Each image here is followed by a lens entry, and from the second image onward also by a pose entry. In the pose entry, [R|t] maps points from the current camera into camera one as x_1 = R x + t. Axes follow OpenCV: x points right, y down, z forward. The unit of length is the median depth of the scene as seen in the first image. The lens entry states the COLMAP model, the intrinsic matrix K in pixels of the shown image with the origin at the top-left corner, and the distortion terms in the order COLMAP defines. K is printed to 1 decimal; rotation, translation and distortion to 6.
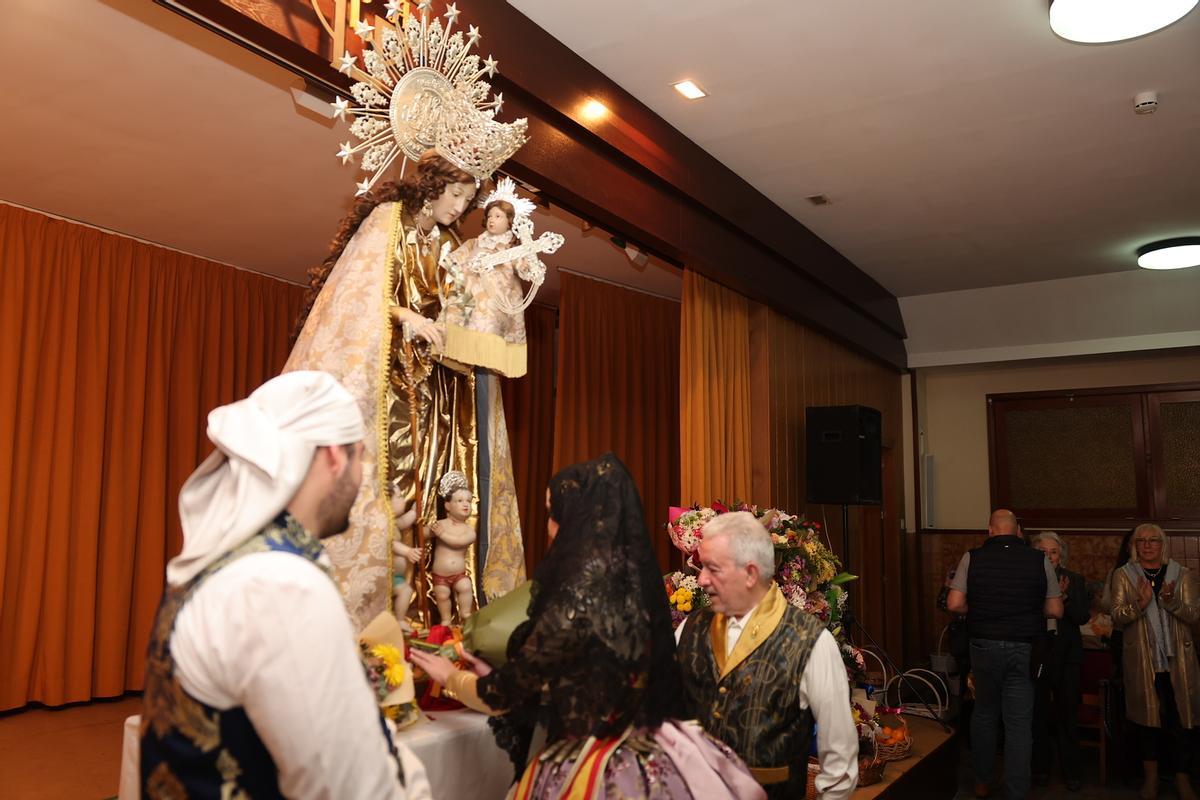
lens RADIAL K [[897.5, 0, 605.6], [0, 897.5, 404.6], [0, 0, 1]] dist [-0.065212, 0.010956]
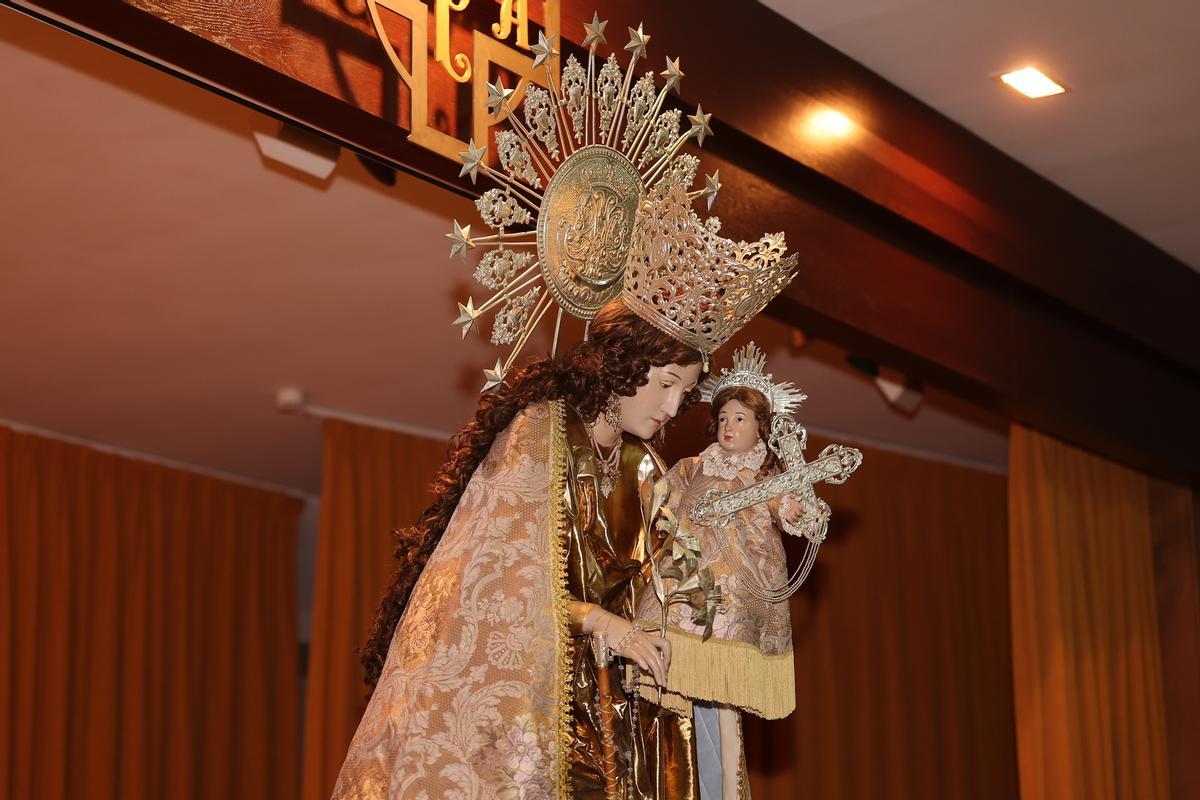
lens RADIAL K [[2325.4, 0, 600.0], [0, 2325.4, 400.0], [0, 0, 1]] dist [-0.013762, 0.039182]
pose [[0.998964, -0.031624, -0.032726, -0.158494], [0.028181, 0.994508, -0.100795, -0.083359], [0.035734, 0.099769, 0.994369, -0.395496]]
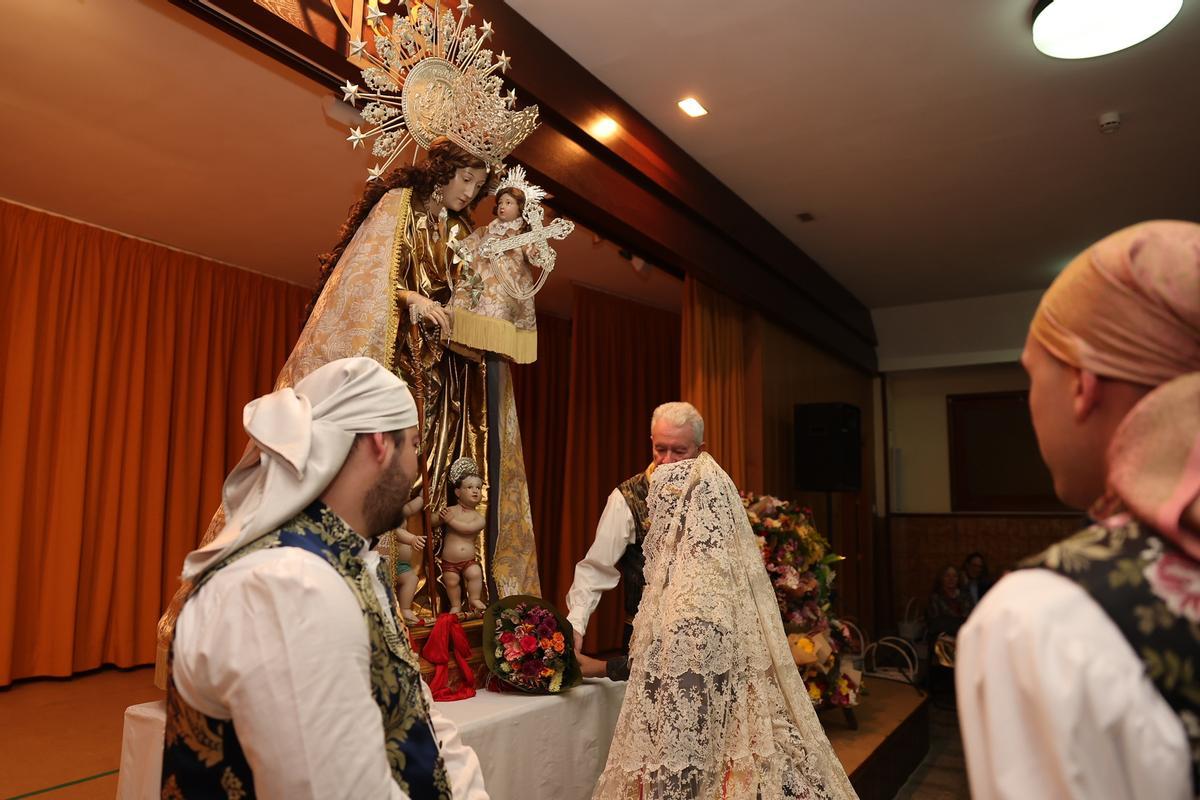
lens RADIAL K [[726.0, 0, 609.7], [0, 726.0, 408.6], [0, 0, 1]] dist [-0.086791, 0.001367]
pose [[0.999990, 0.001258, -0.004357, -0.003276], [-0.001273, 0.999994, -0.003249, 0.022495], [0.004353, 0.003254, 0.999985, 0.196601]]
